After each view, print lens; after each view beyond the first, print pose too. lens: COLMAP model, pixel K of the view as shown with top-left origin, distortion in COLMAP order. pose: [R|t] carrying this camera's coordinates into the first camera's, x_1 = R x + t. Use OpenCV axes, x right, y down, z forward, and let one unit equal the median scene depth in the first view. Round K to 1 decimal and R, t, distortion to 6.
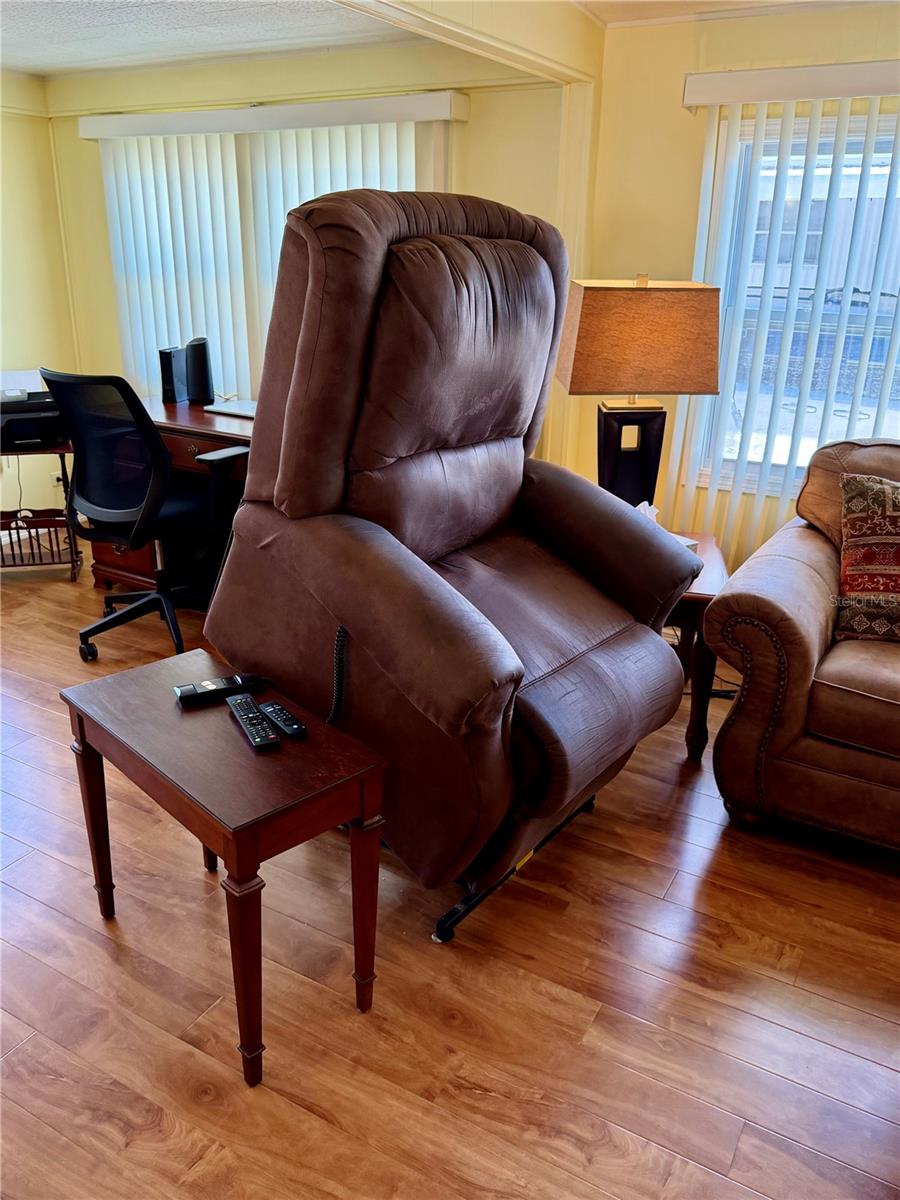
lens RADIAL K [[955.1, 0, 443.4], [0, 955.1, 597.8], [0, 0, 1]] dist [0.003755, 0.001946]
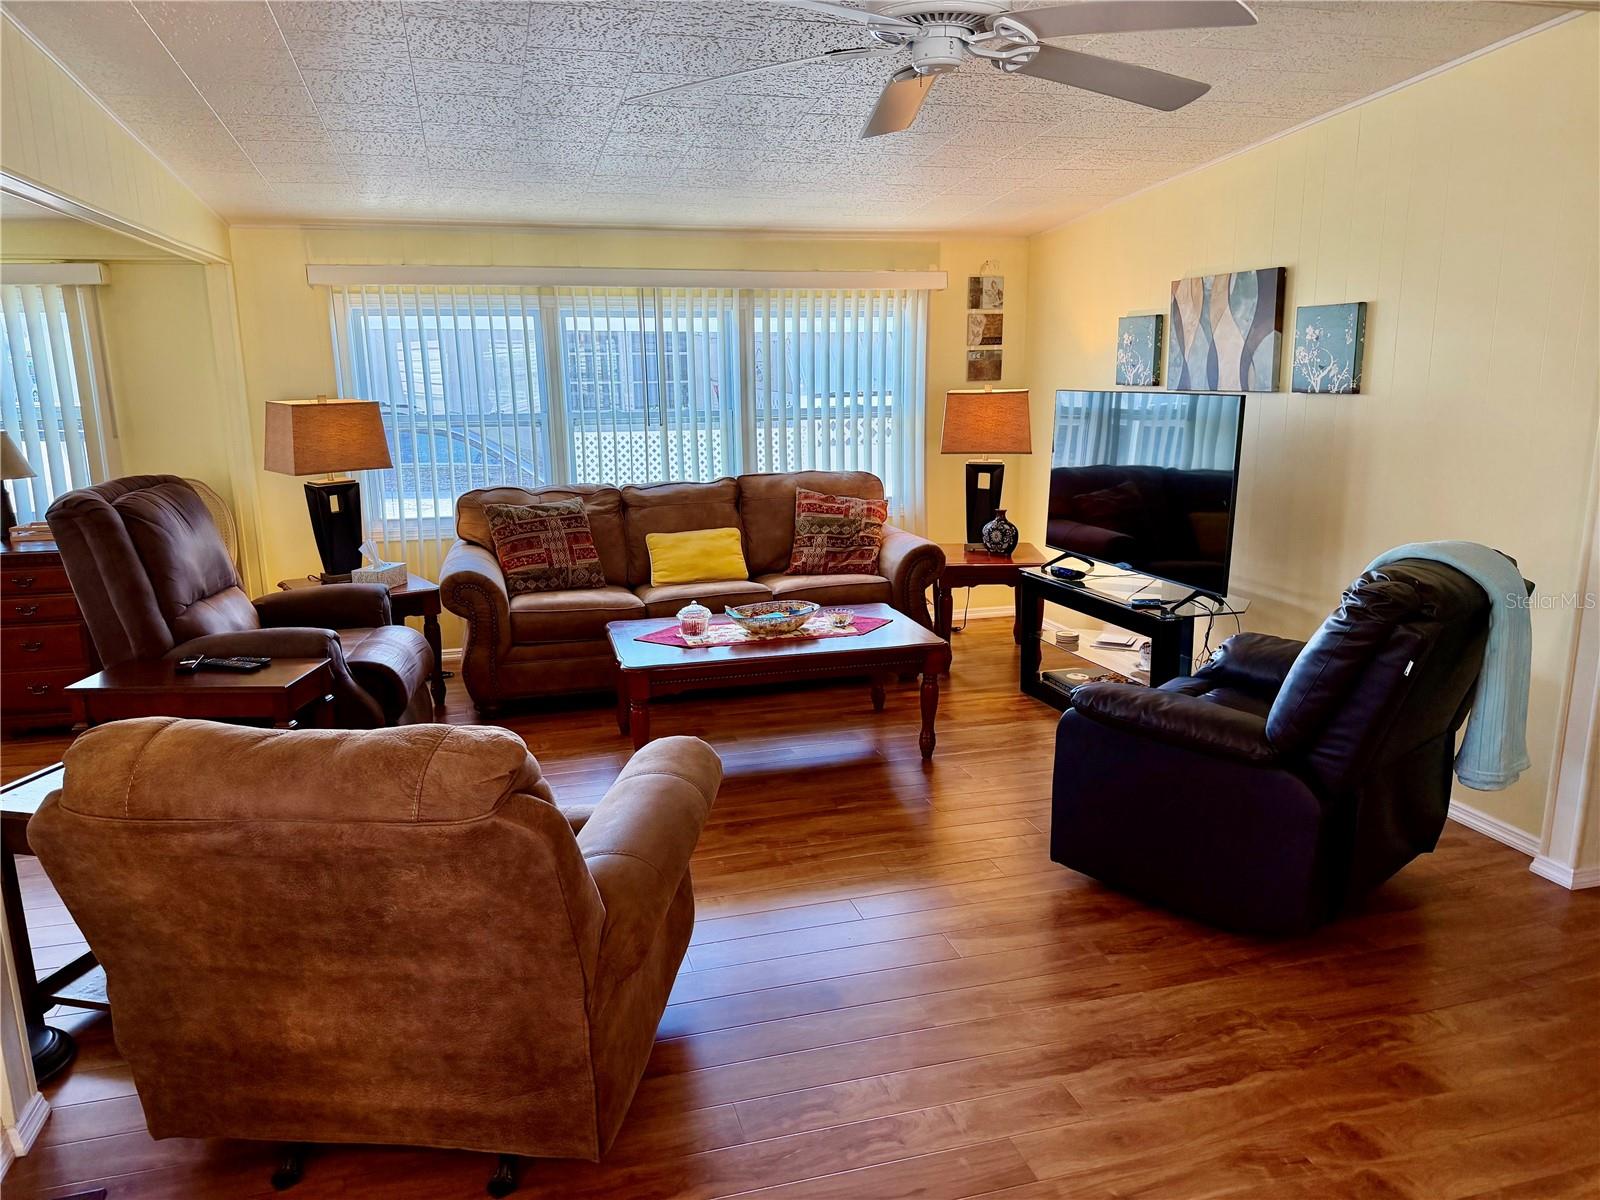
lens RADIAL K [[1130.0, 0, 800.0], [0, 1130.0, 600.0], [0, 0, 1]] dist [0.102740, -0.136502]
pose [[0.699732, -0.168863, 0.694162, -0.461974], [0.274618, 0.960585, -0.043148, 0.203924], [-0.659516, 0.220821, 0.718524, -0.575535]]
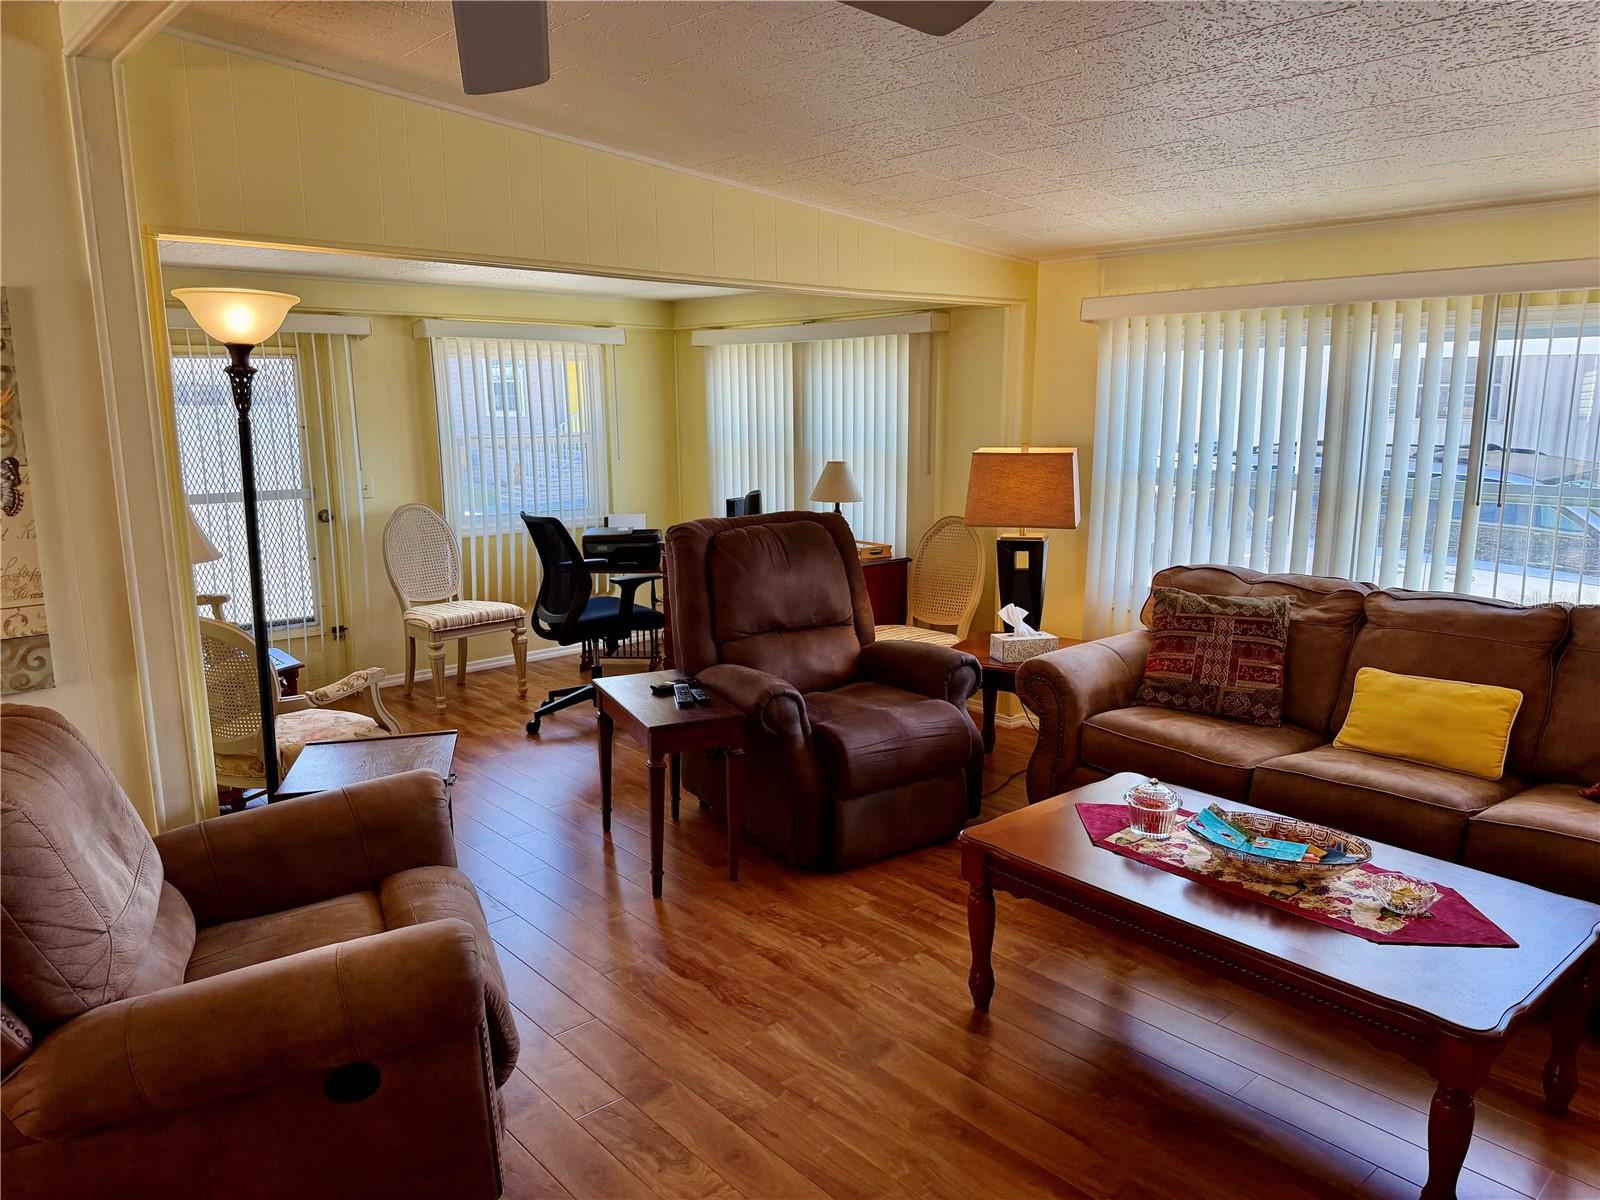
lens RADIAL K [[1130.0, 0, 800.0], [0, 1130.0, 600.0], [0, 0, 1]] dist [0.102740, -0.136502]
pose [[0.950891, 0.035261, -0.307512, 0.337734], [-0.089461, 0.982398, -0.163986, 0.149137], [0.296316, 0.183444, 0.937307, -0.487080]]
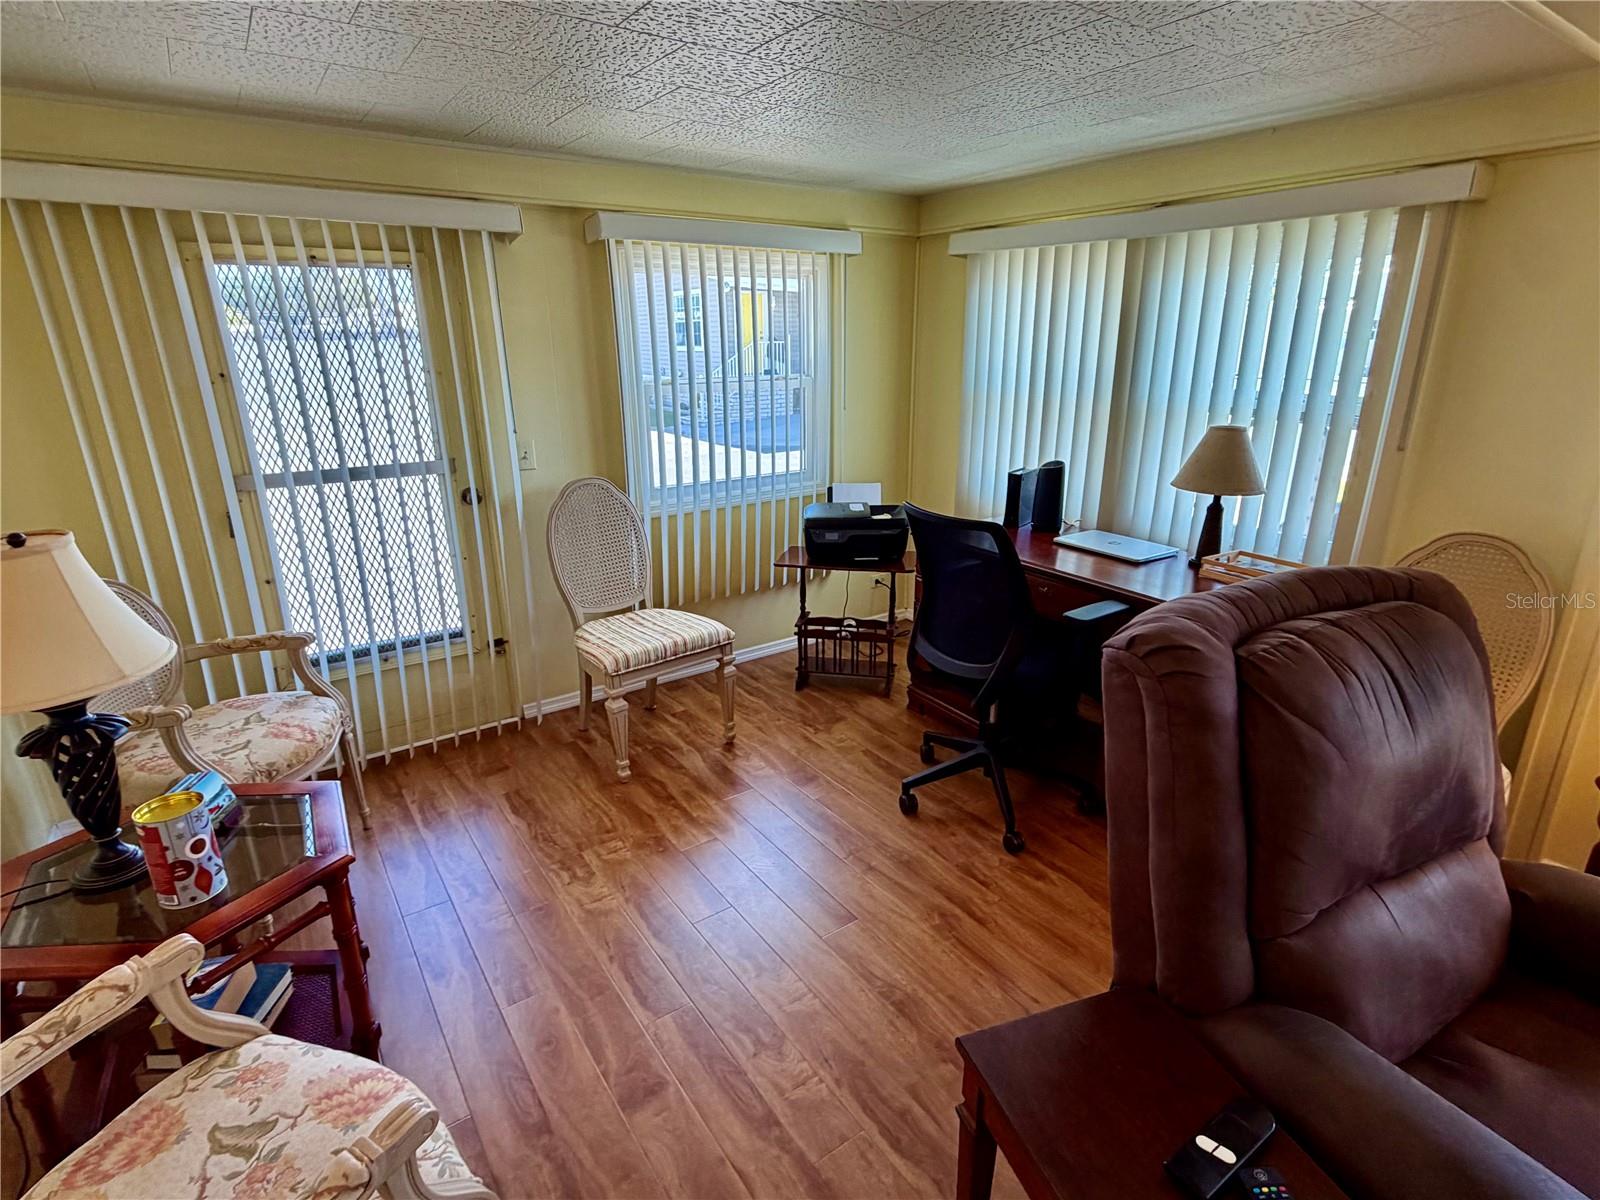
lens RADIAL K [[811.6, 0, 791.6], [0, 811.6, 620.0], [0, 0, 1]] dist [-0.002555, -0.000392]
pose [[0.904908, 0.122011, -0.407743, -0.172555], [-0.129862, 0.991496, 0.008488, -0.111249], [0.405311, 0.045270, 0.913057, 0.222748]]
